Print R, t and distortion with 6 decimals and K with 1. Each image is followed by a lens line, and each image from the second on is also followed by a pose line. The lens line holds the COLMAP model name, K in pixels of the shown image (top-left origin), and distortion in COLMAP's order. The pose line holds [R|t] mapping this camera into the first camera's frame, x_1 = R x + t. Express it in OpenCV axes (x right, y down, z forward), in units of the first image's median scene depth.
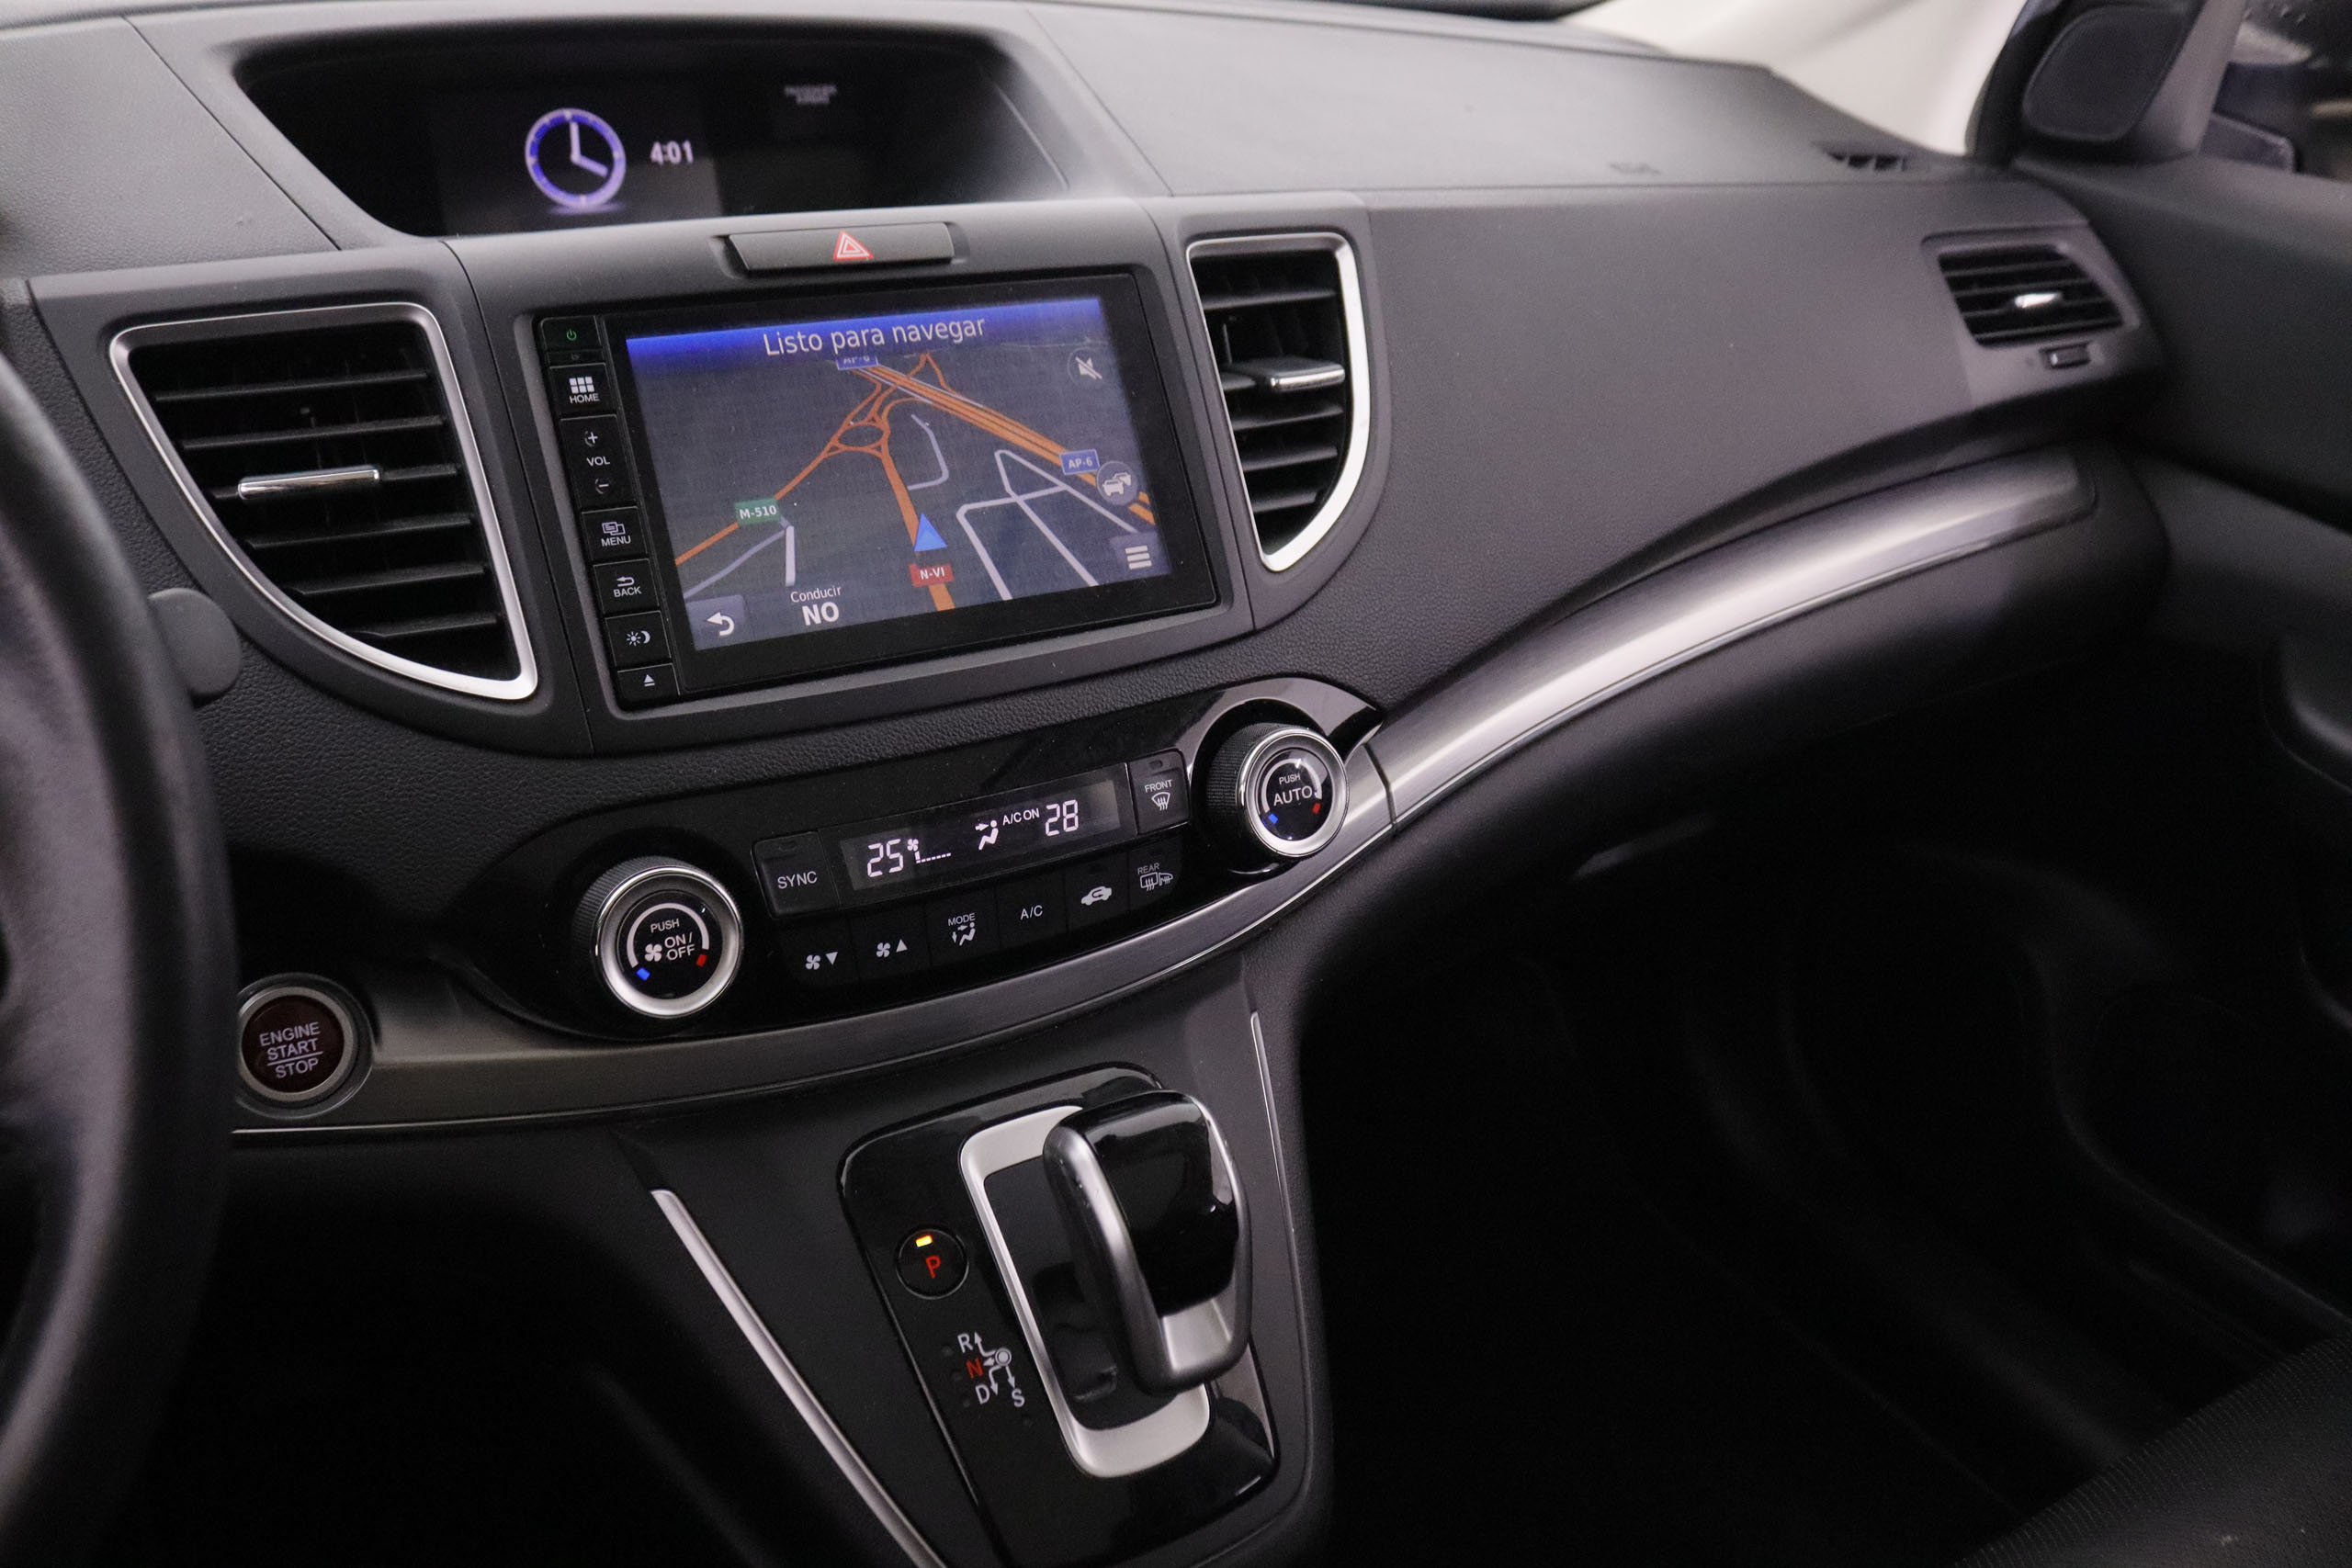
lens RADIAL K [[1924.2, 0, 1176.0], [0, 1924.2, 772.4], [0, 0, 1]] dist [-0.160445, 0.097597]
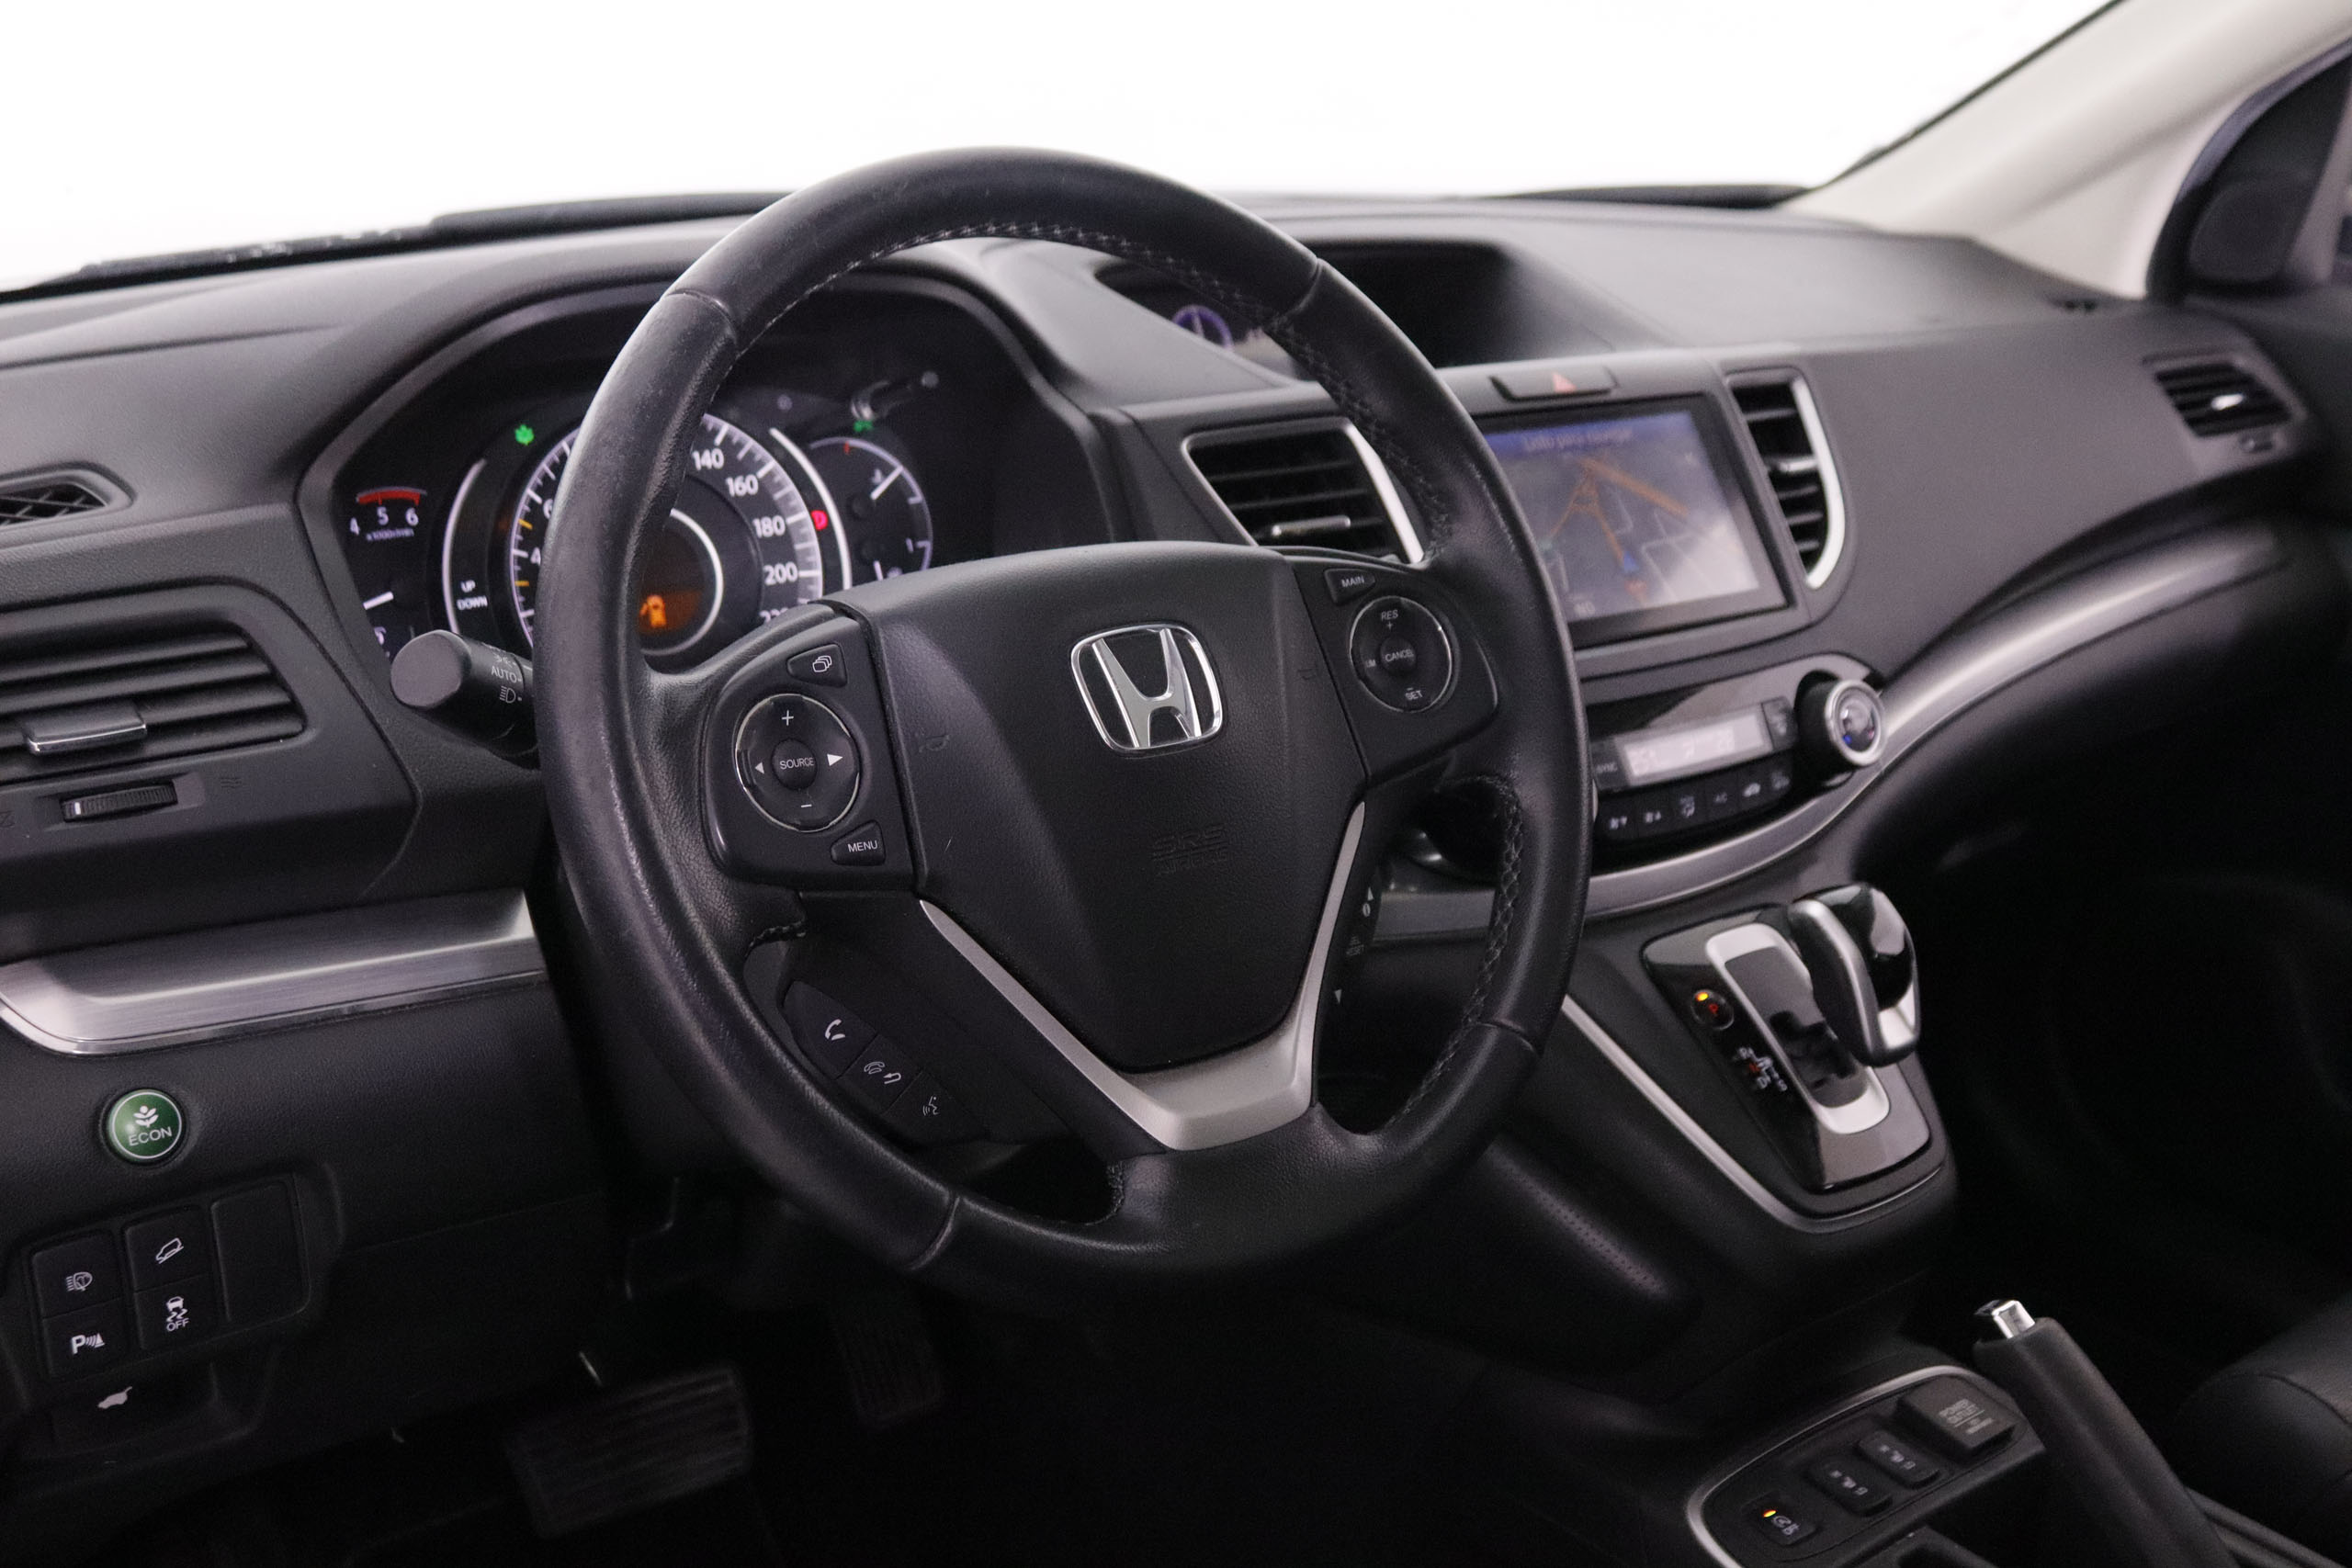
lens RADIAL K [[2537.8, 0, 1190.5], [0, 2537.8, 774.0], [0, 0, 1]] dist [-0.083321, 0.000000]
pose [[0.993179, -0.066317, 0.095909, -0.693867], [0.080642, 0.984747, -0.154175, 0.333631], [-0.084222, 0.160858, 0.983378, -0.962429]]
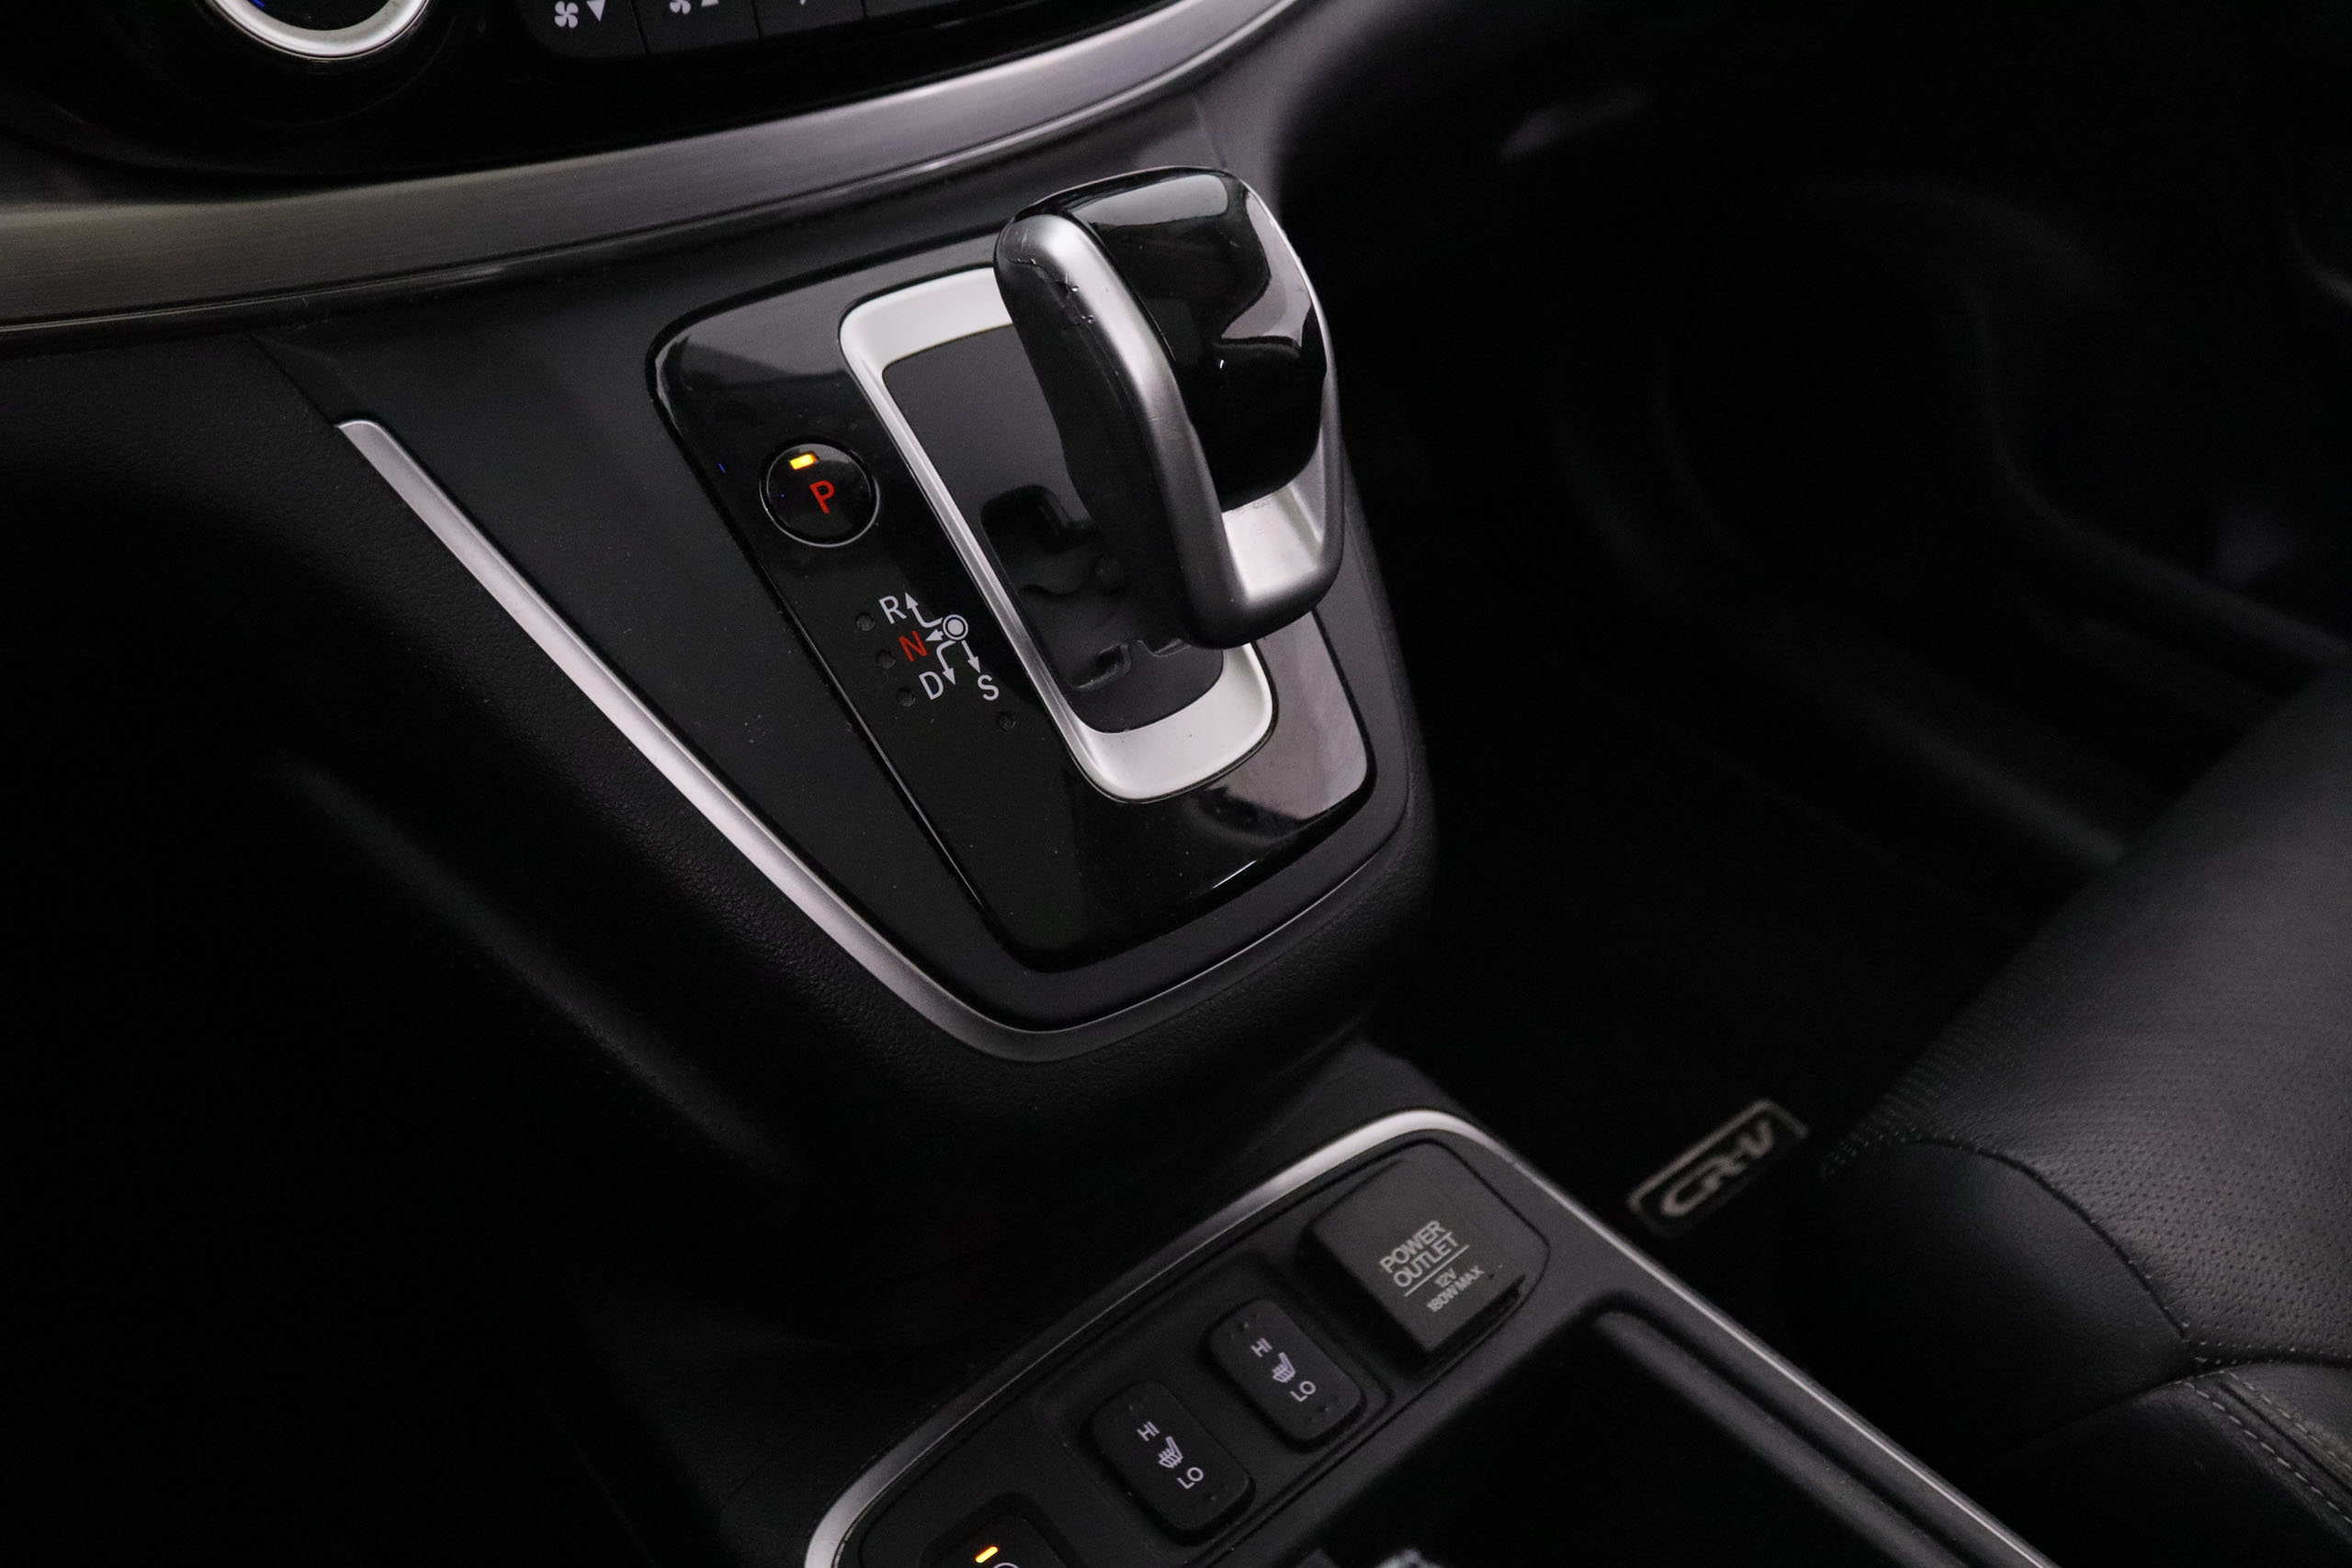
lens RADIAL K [[1924.2, 0, 1168.1], [0, 1924.2, 788.1], [0, 0, 1]] dist [-0.160445, 0.097597]
pose [[0.982427, -0.116817, 0.145569, -0.112416], [0.085959, 0.975467, 0.202668, 0.223054], [-0.165673, -0.186594, 0.968367, 0.346908]]
